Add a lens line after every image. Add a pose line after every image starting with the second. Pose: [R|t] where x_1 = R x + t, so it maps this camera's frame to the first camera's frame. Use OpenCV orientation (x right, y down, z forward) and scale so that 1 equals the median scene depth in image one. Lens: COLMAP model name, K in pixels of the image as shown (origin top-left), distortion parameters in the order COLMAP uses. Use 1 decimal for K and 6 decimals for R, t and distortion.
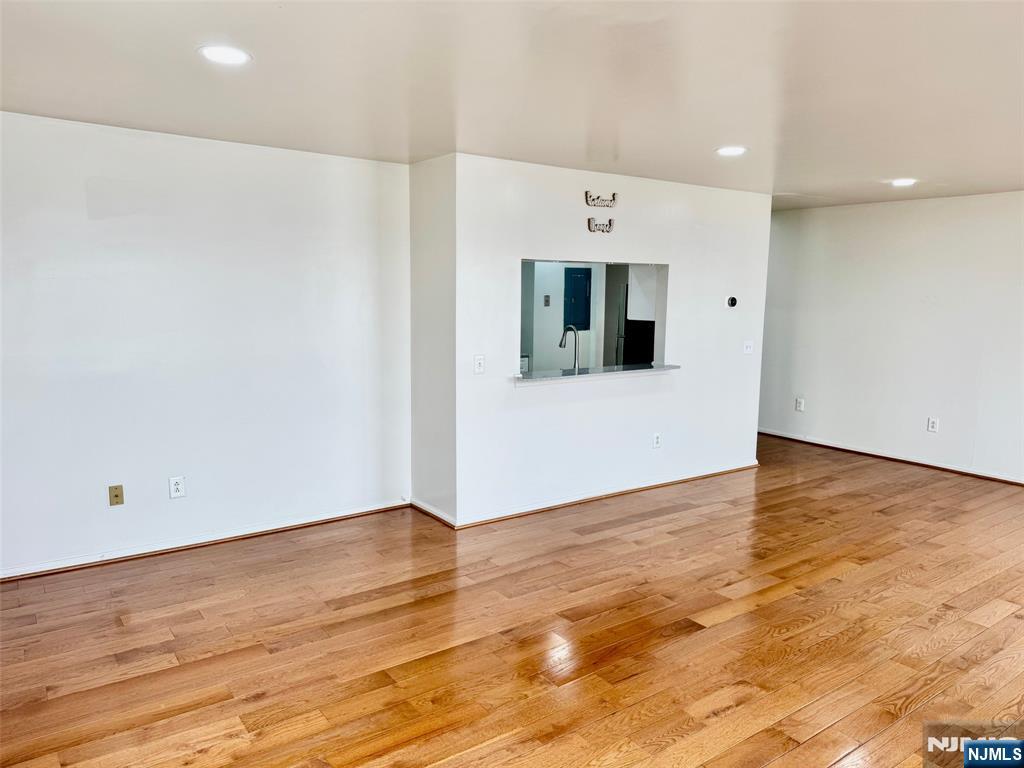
lens RADIAL K [[717.4, 0, 512.0], [0, 717.4, 384.0], [0, 0, 1]] dist [0.079280, -0.125440]
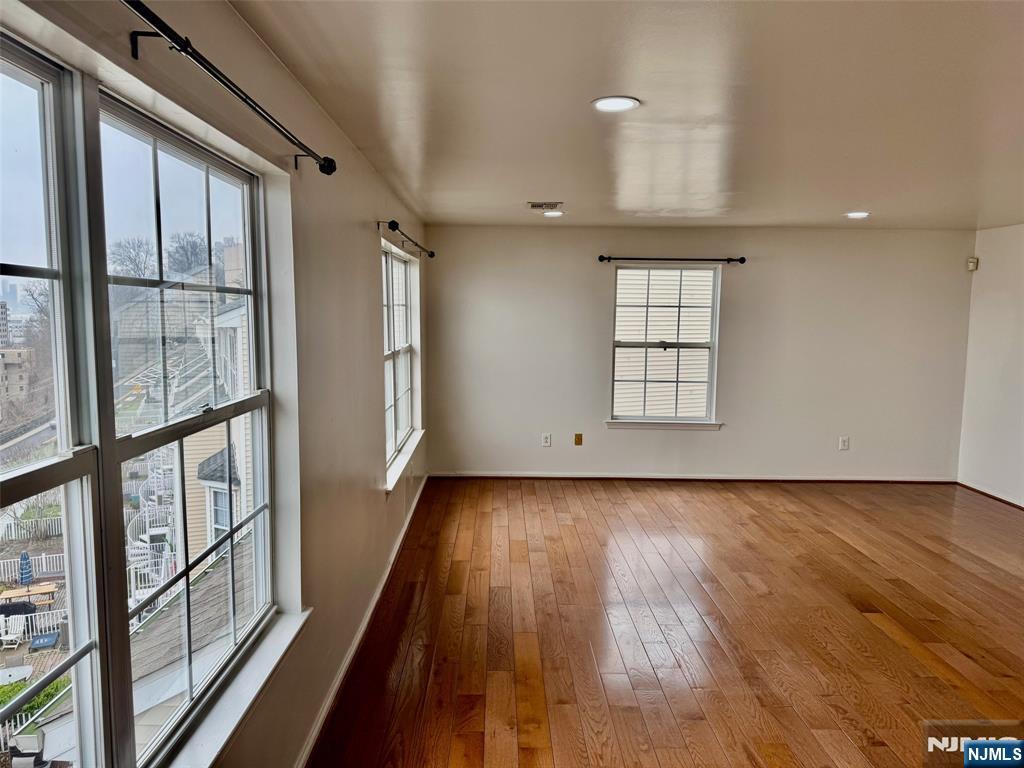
lens RADIAL K [[714.4, 0, 512.0], [0, 714.4, 384.0], [0, 0, 1]] dist [0.096720, -0.124566]
pose [[-0.568326, 0.061523, -0.820500, 1.240034], [-0.131245, 0.977655, 0.164214, -0.111726], [0.812269, 0.201014, -0.547552, 0.910822]]
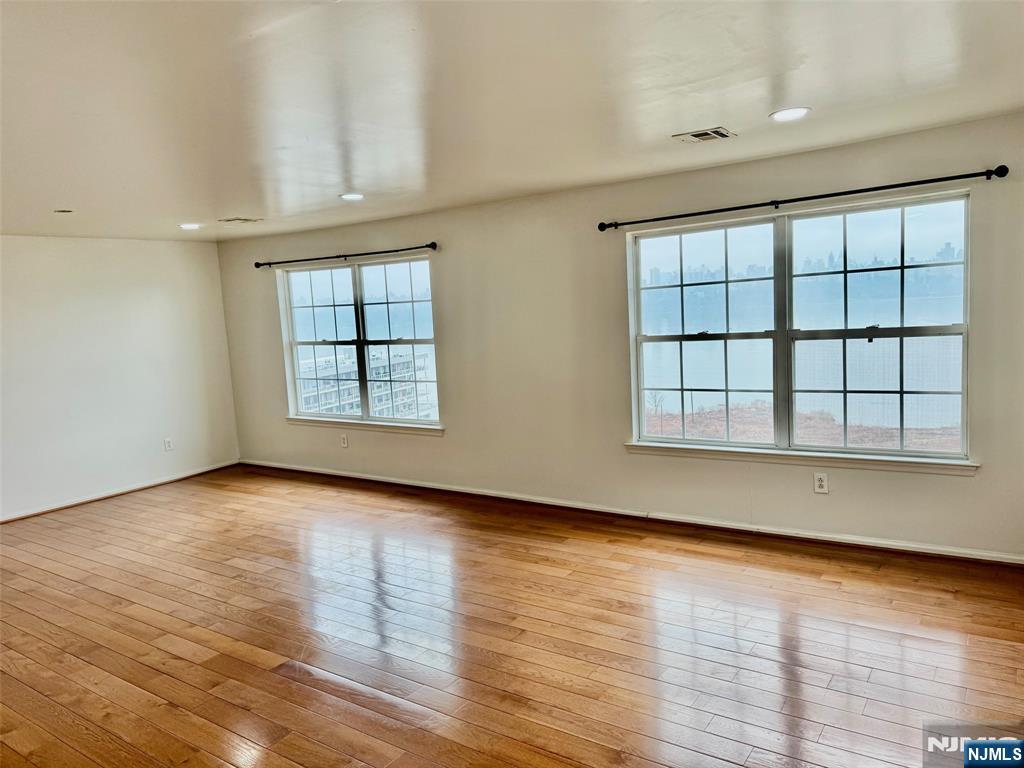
lens RADIAL K [[753.0, 0, 512.0], [0, 753.0, 384.0], [0, 0, 1]] dist [-0.000605, -0.002238]
pose [[-0.324616, -0.105348, 0.939961, -0.617502], [0.182337, 0.968167, 0.171480, -0.120928], [-0.928105, 0.227054, -0.295073, 0.770493]]
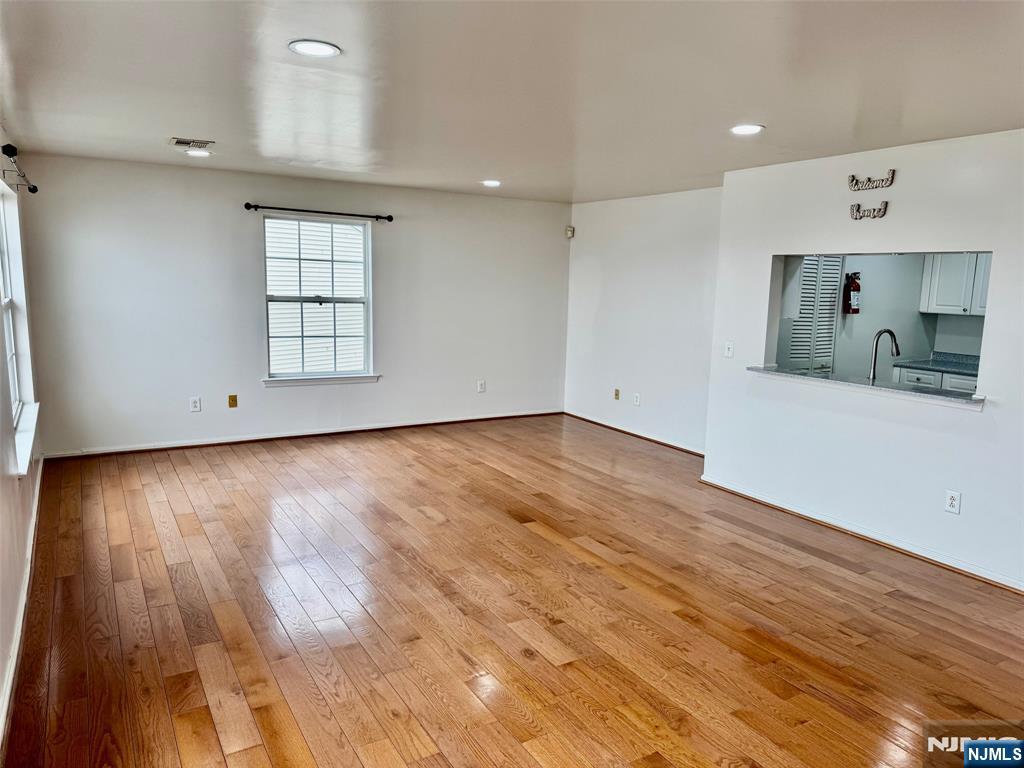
lens RADIAL K [[714.4, 0, 512.0], [0, 714.4, 384.0], [0, 0, 1]] dist [0.096720, -0.124566]
pose [[-0.086174, 0.131335, -0.987586, 1.293284], [-0.162156, 0.976206, 0.143971, -0.094157], [0.982995, 0.172549, -0.062827, 0.840365]]
